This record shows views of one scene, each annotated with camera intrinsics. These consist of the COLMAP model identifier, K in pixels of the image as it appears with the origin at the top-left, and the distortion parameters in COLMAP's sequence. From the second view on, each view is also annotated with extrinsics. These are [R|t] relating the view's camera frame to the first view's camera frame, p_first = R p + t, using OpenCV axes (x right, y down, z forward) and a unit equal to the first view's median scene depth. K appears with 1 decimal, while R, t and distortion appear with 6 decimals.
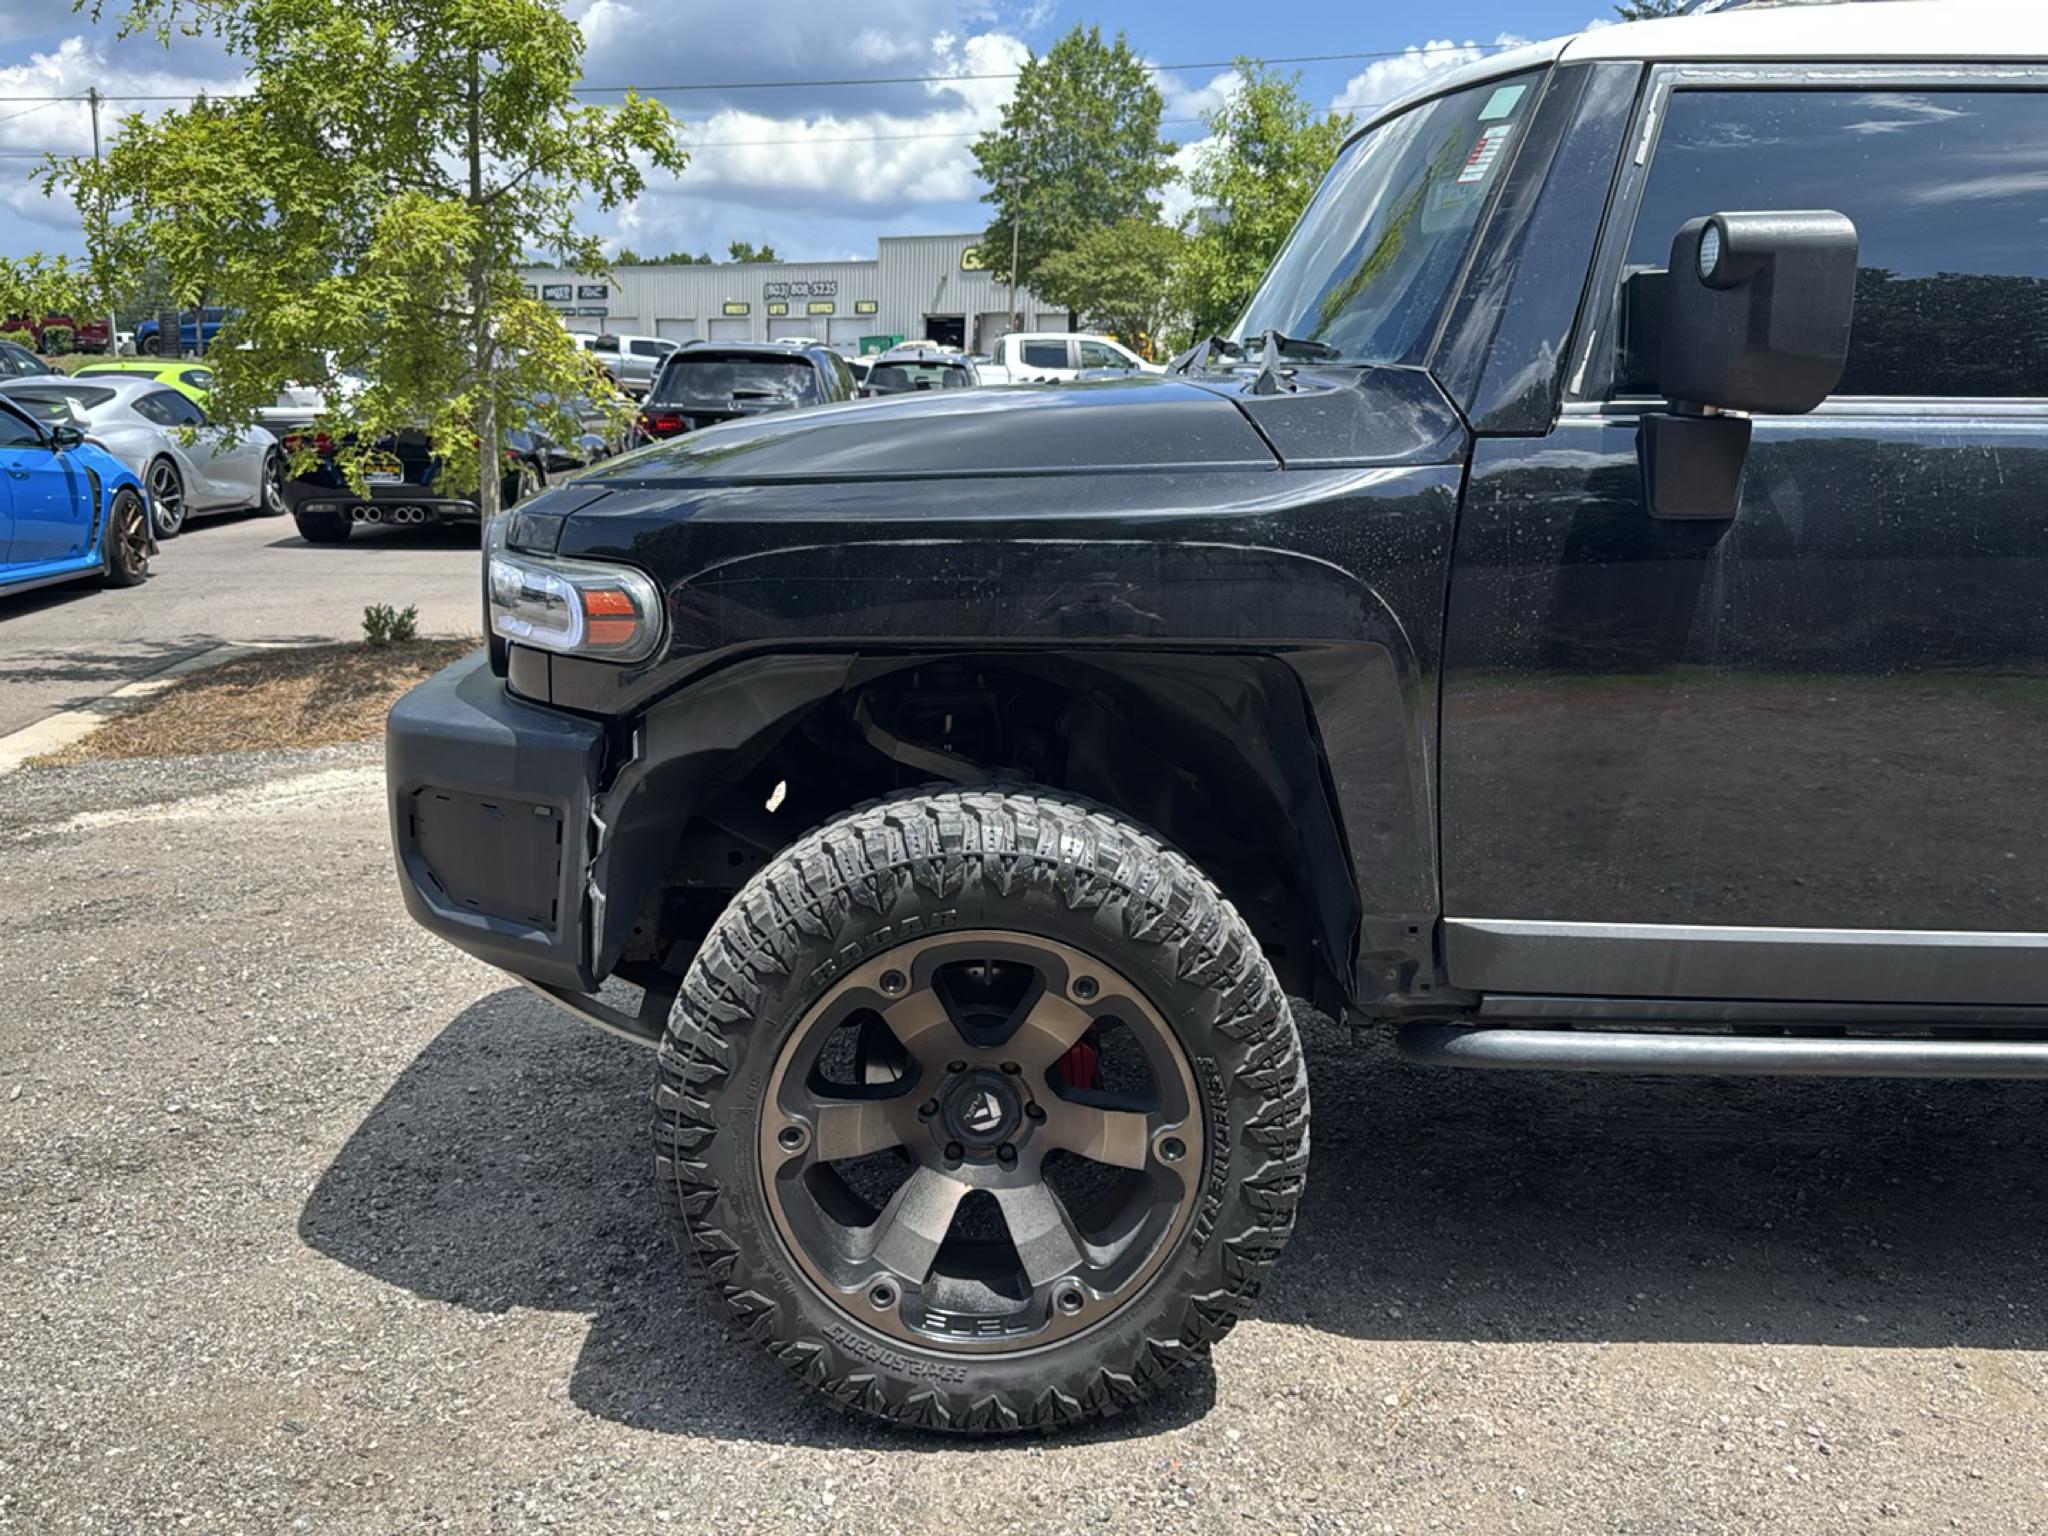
lens RADIAL K [[1834.2, 0, 1026.0], [0, 1834.2, 760.3], [0, 0, 1]] dist [0.123002, -0.233904]
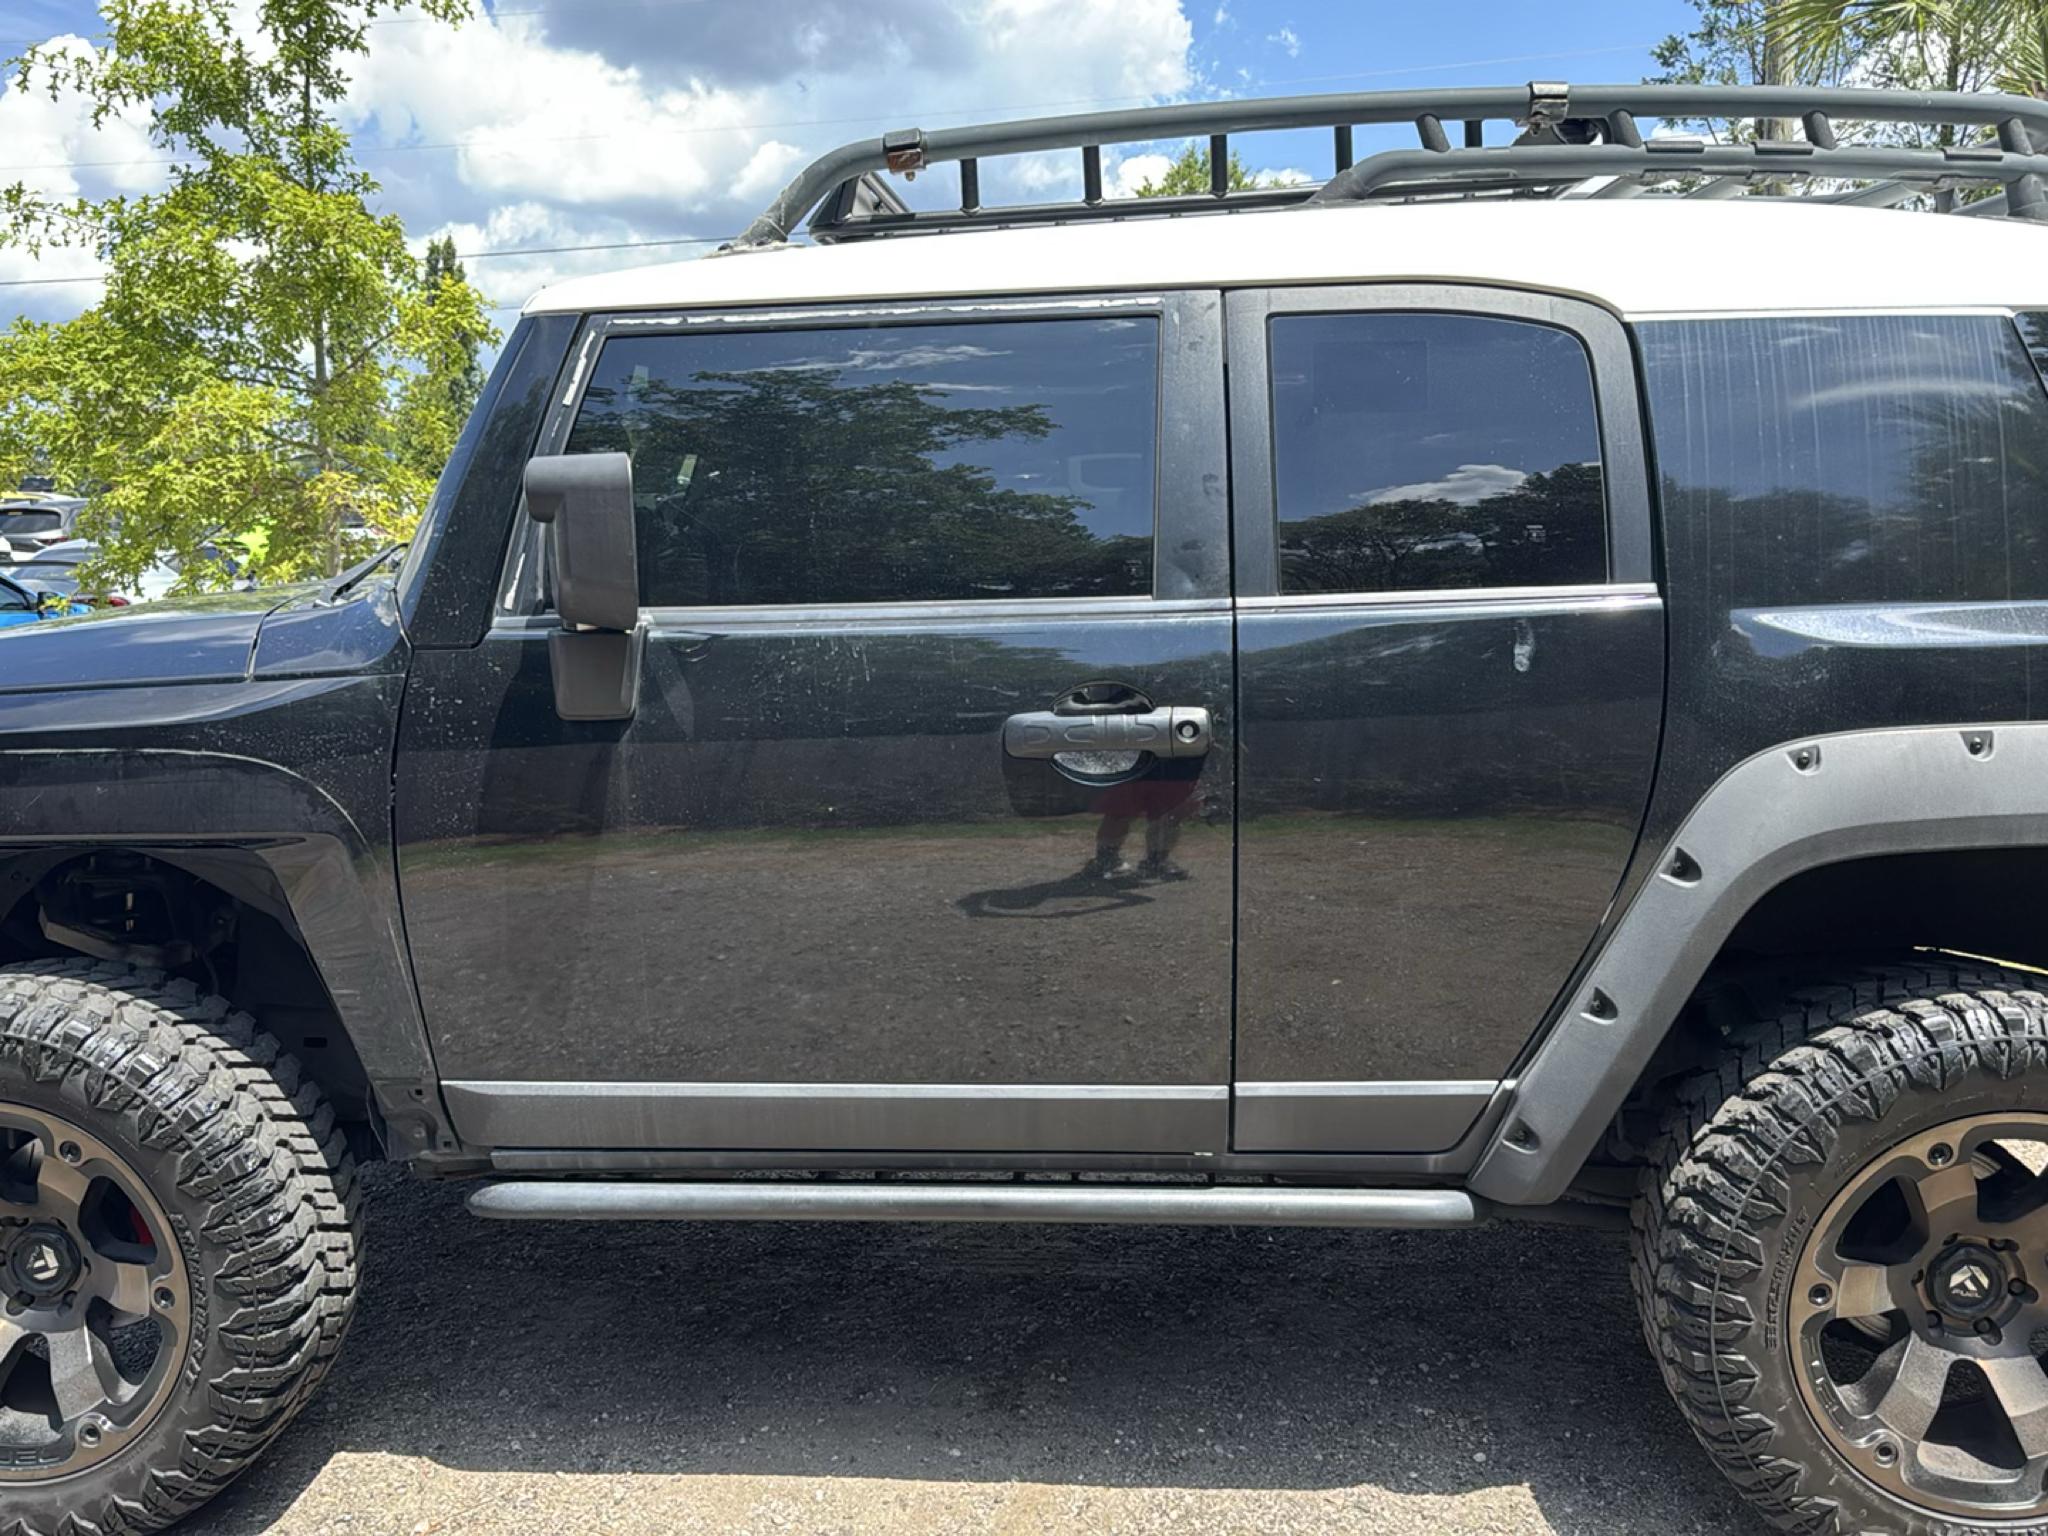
lens RADIAL K [[1828.8, 0, 1032.3], [0, 1828.8, 762.2], [0, 0, 1]] dist [0.120636, -0.213983]
pose [[0.995178, -0.024287, -0.095035, 0.688882], [0.018999, 0.998241, -0.056160, -0.035096], [0.096231, 0.054083, 0.993889, -0.068964]]
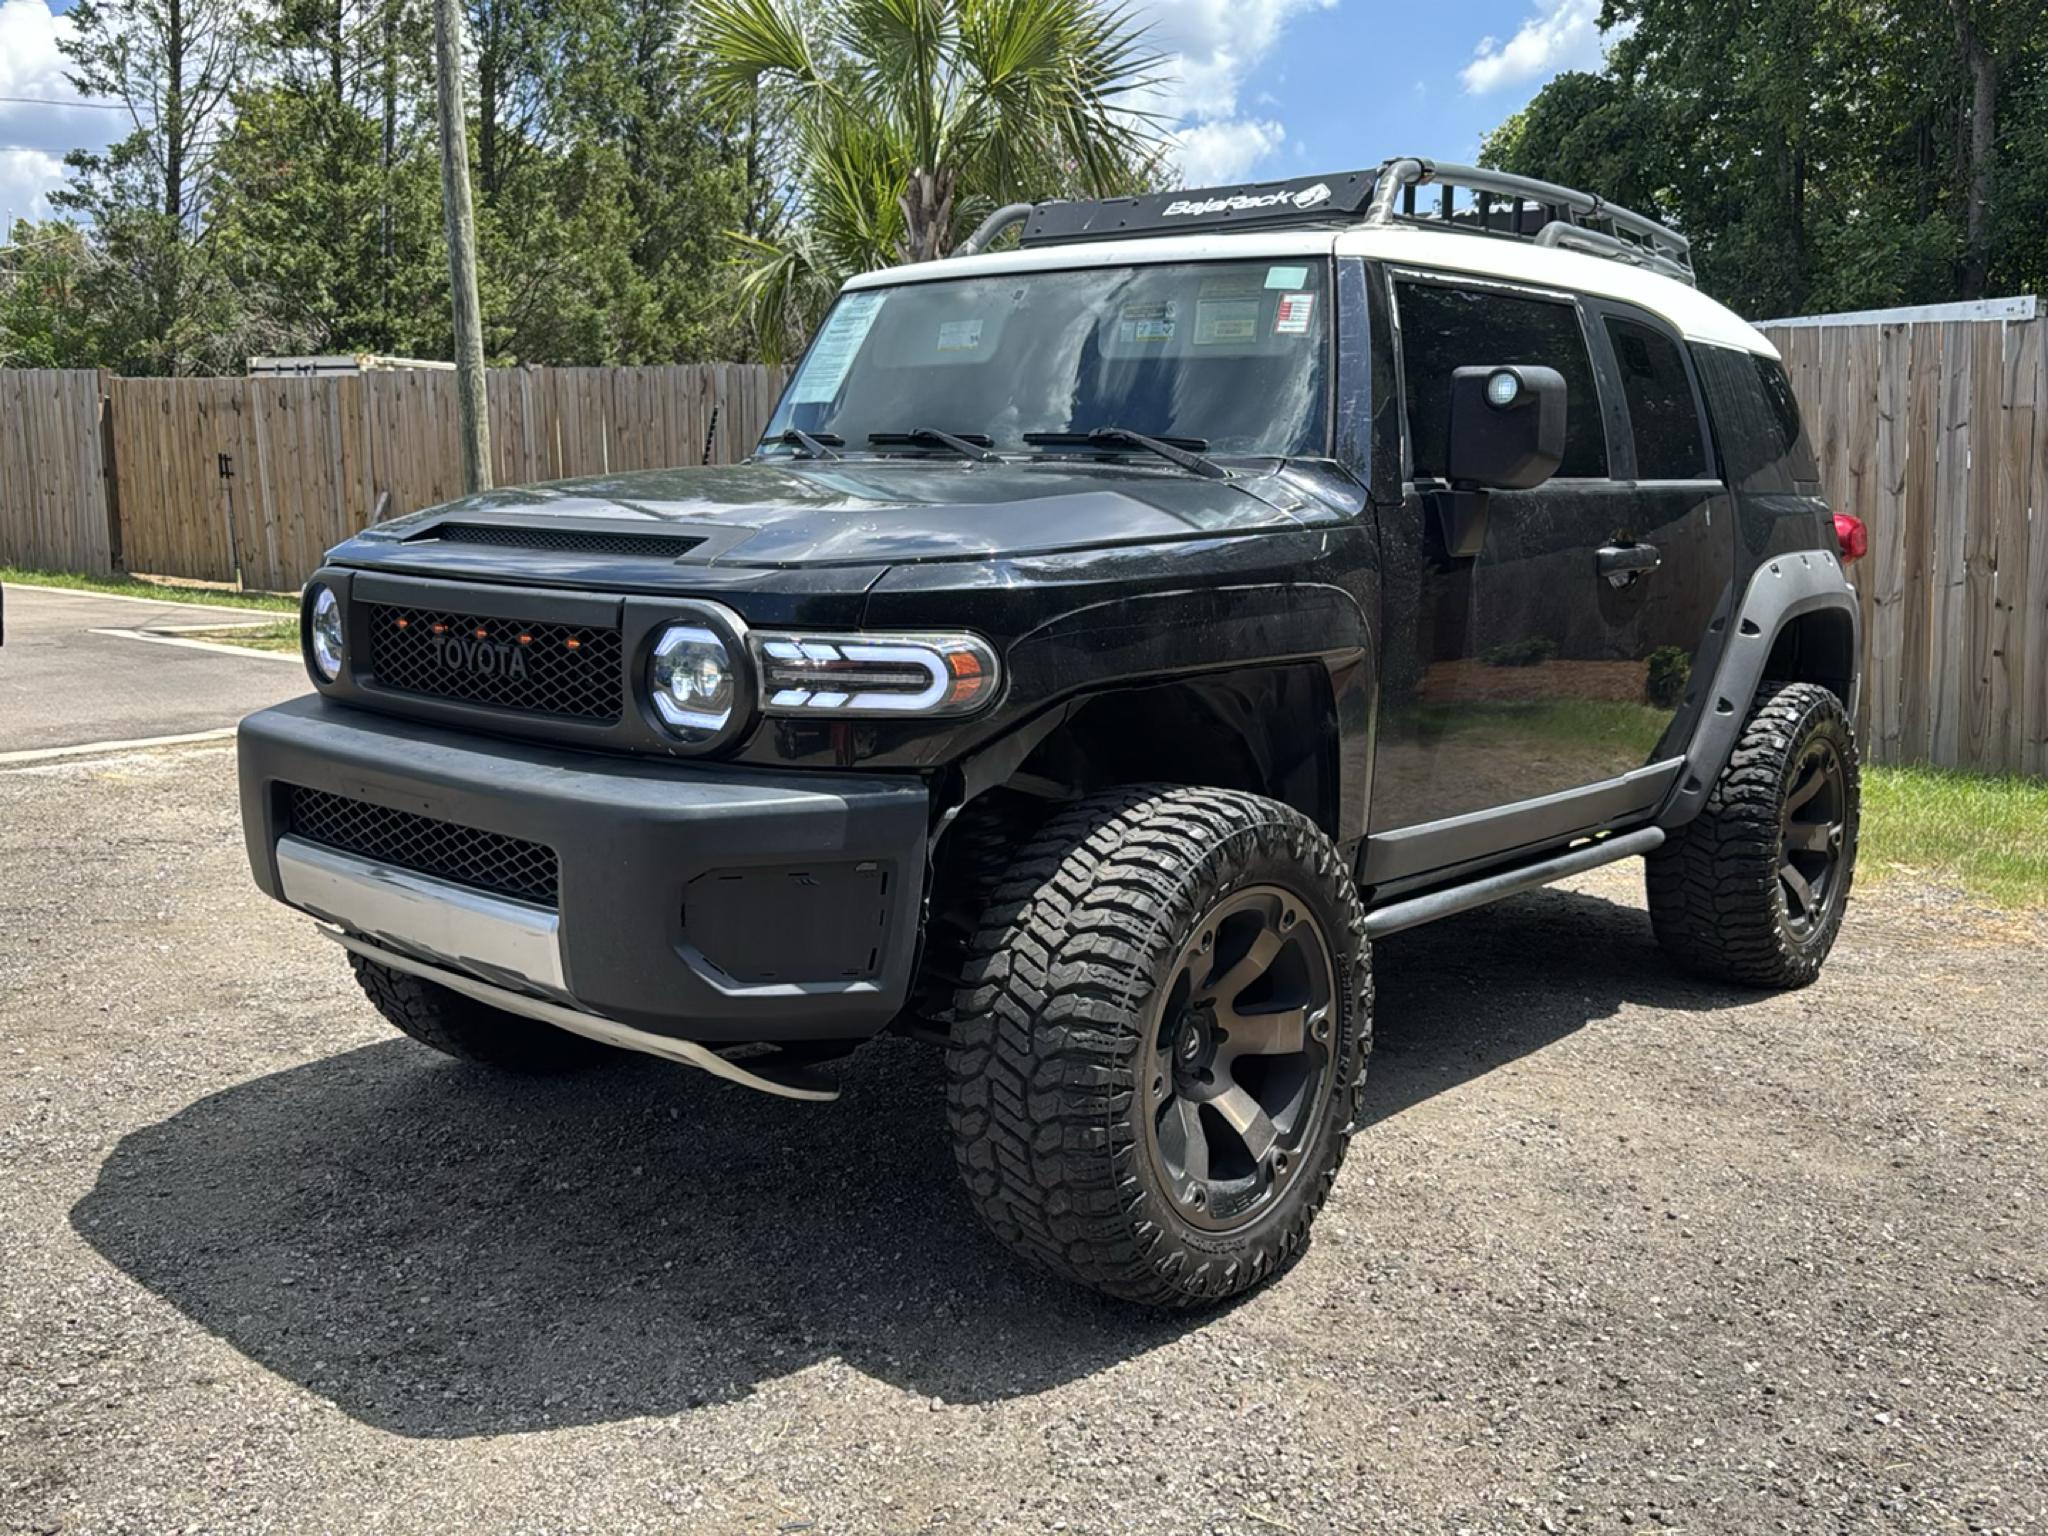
lens RADIAL K [[1834.2, 0, 1026.0], [0, 1834.2, 760.3], [0, 0, 1]] dist [0.123002, -0.233904]
pose [[0.669314, -0.116435, 0.733799, -1.009919], [0.148229, 0.988715, 0.021680, -0.044576], [-0.728043, 0.094259, 0.679020, 0.212828]]
